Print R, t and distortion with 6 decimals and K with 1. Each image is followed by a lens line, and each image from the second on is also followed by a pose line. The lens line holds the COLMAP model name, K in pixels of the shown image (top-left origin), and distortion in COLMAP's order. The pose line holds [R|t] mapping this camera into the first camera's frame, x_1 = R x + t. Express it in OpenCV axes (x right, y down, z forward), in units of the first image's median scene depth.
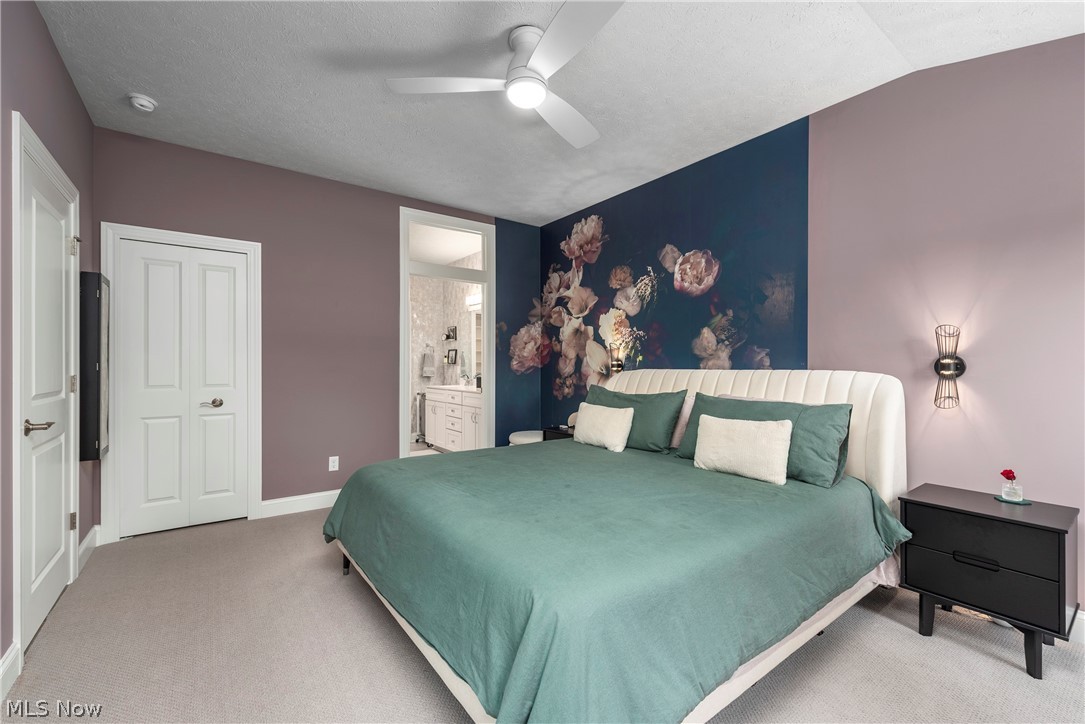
lens RADIAL K [[453.6, 0, 542.5], [0, 453.6, 362.0], [0, 0, 1]] dist [-0.001780, -0.000260]
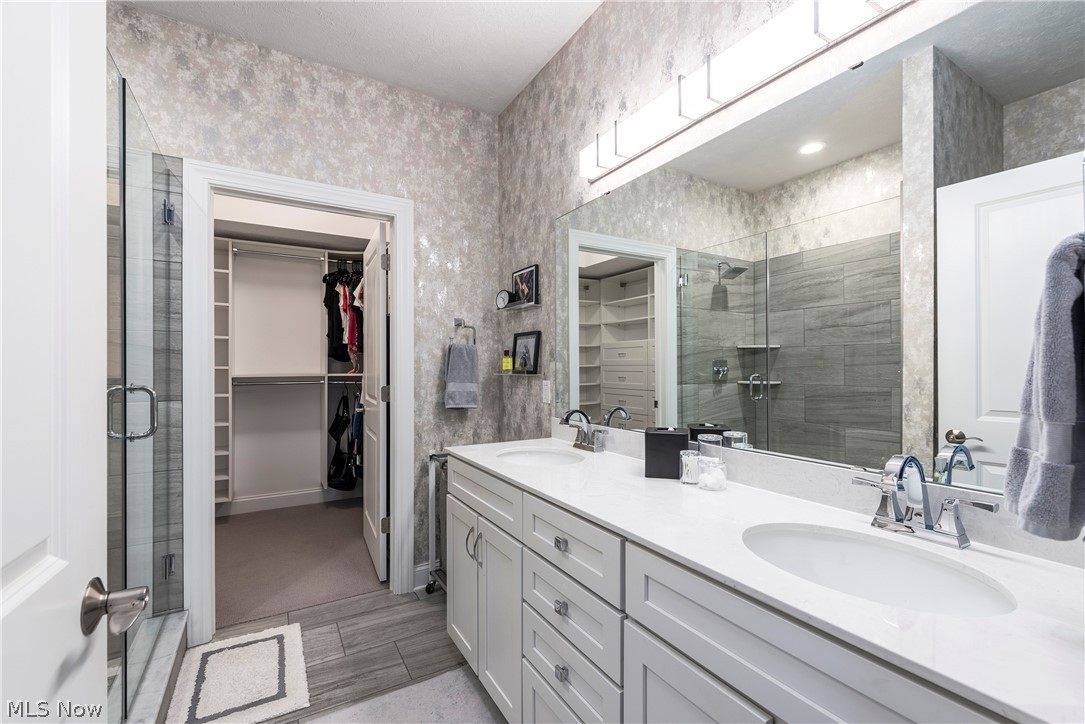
lens RADIAL K [[453.6, 0, 542.5], [0, 453.6, 362.0], [0, 0, 1]] dist [-0.001780, -0.000260]
pose [[0.995589, -0.002370, -0.093791, -0.152517], [0.002088, 0.999993, -0.003105, -0.003558], [0.093797, 0.002895, 0.995587, 0.646747]]
